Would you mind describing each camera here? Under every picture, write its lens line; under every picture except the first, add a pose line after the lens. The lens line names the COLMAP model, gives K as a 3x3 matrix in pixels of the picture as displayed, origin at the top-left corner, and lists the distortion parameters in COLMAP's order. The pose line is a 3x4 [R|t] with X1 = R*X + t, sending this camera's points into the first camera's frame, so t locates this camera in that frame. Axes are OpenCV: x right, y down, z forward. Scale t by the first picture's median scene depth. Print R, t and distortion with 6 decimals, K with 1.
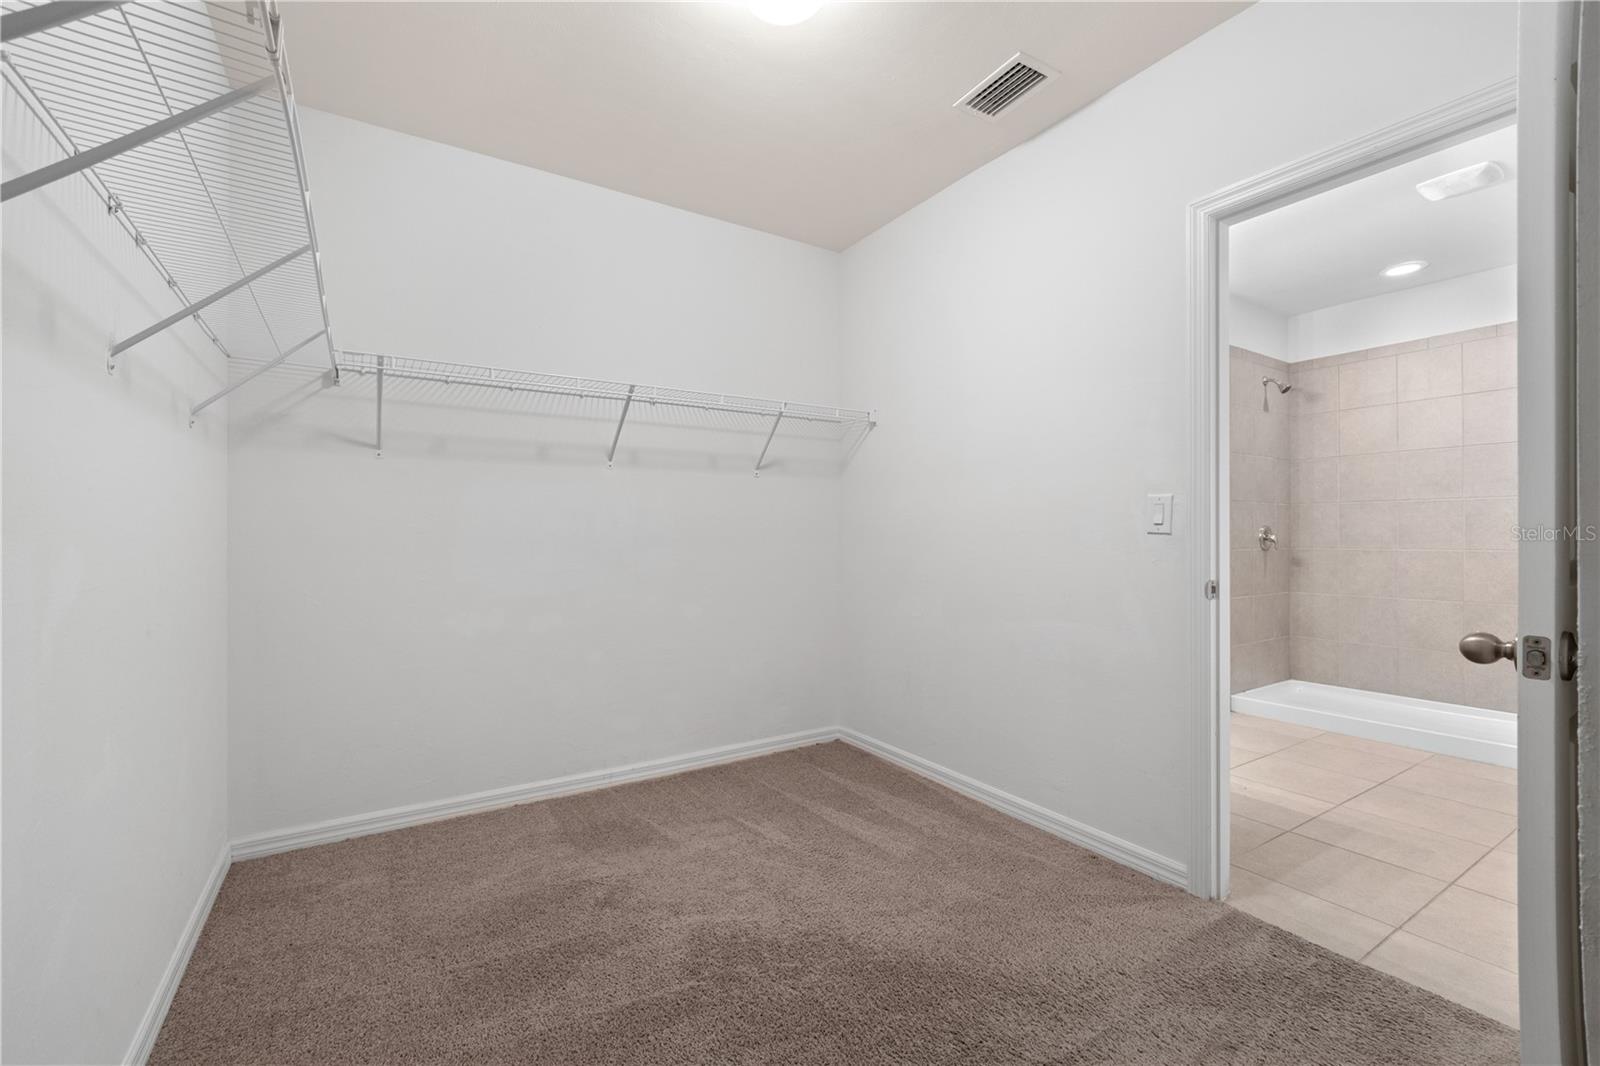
lens RADIAL K [[678.0, 0, 802.1], [0, 678.0, 541.0], [0, 0, 1]] dist [-0.004060, 0.000259]
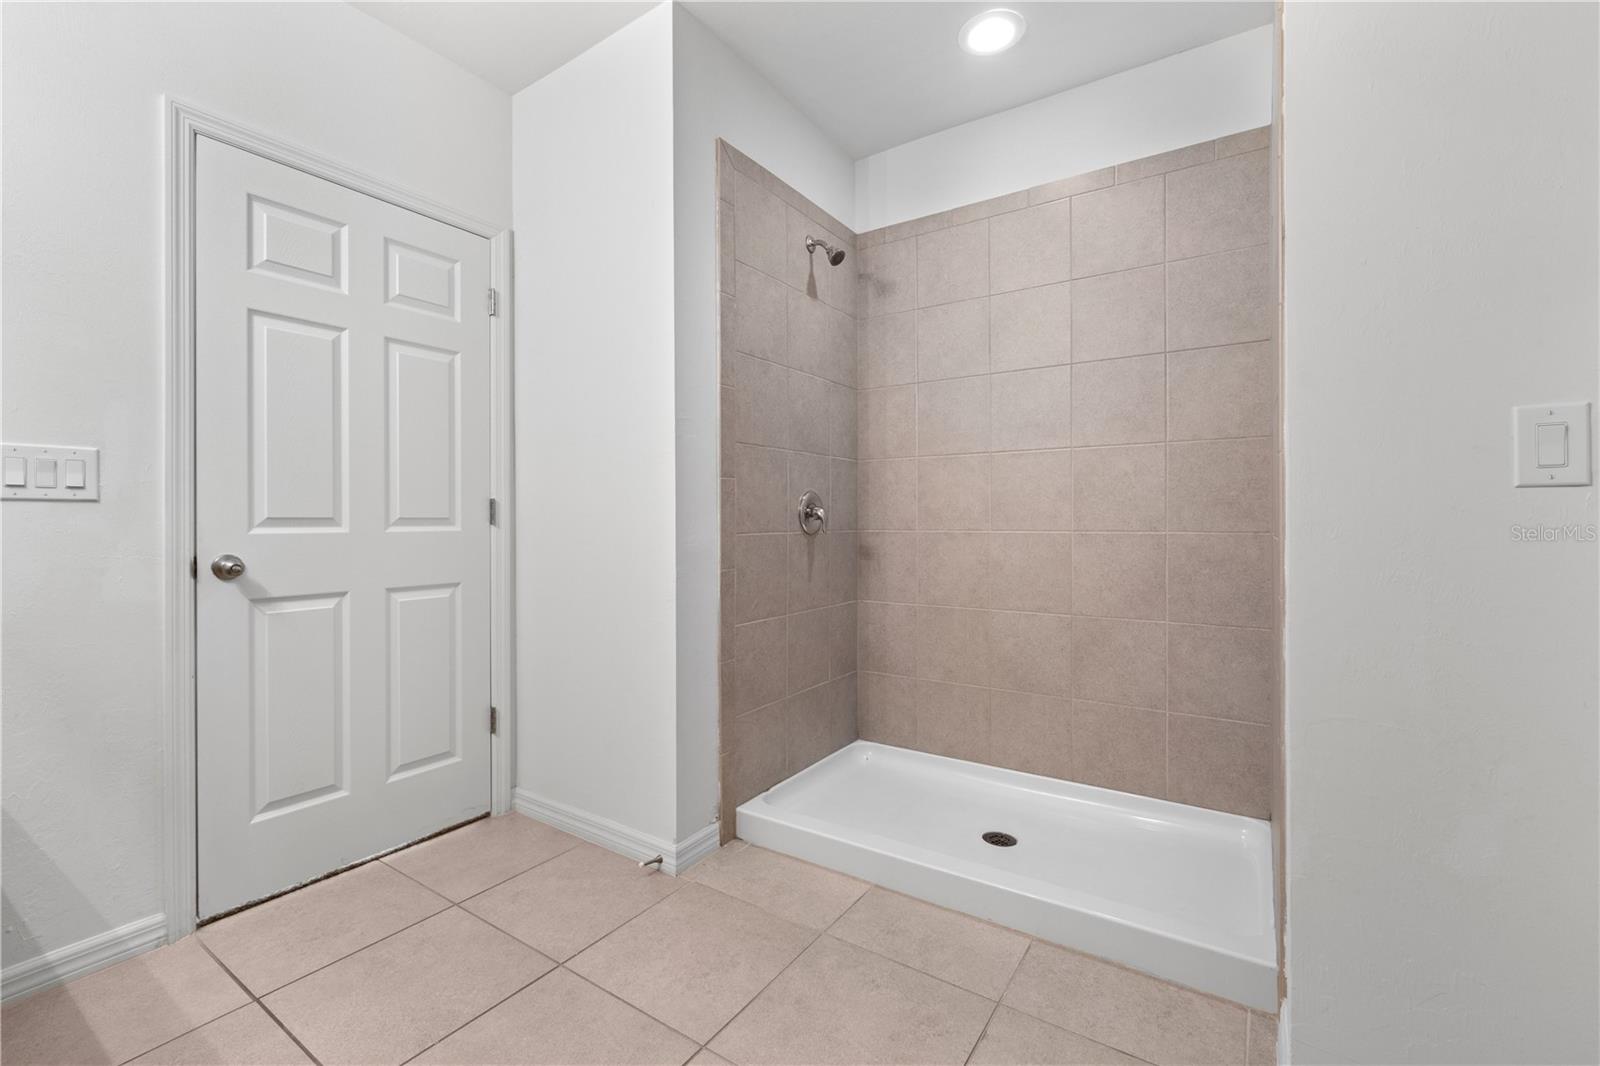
lens RADIAL K [[689.8, 0, 800.0], [0, 689.8, 533.0], [0, 0, 1]] dist [-0.002132, -0.000012]
pose [[0.916332, -0.008741, 0.400325, 0.434163], [0.002912, 0.999881, 0.015166, 0.003401], [-0.400410, -0.012731, 0.916248, 0.453883]]
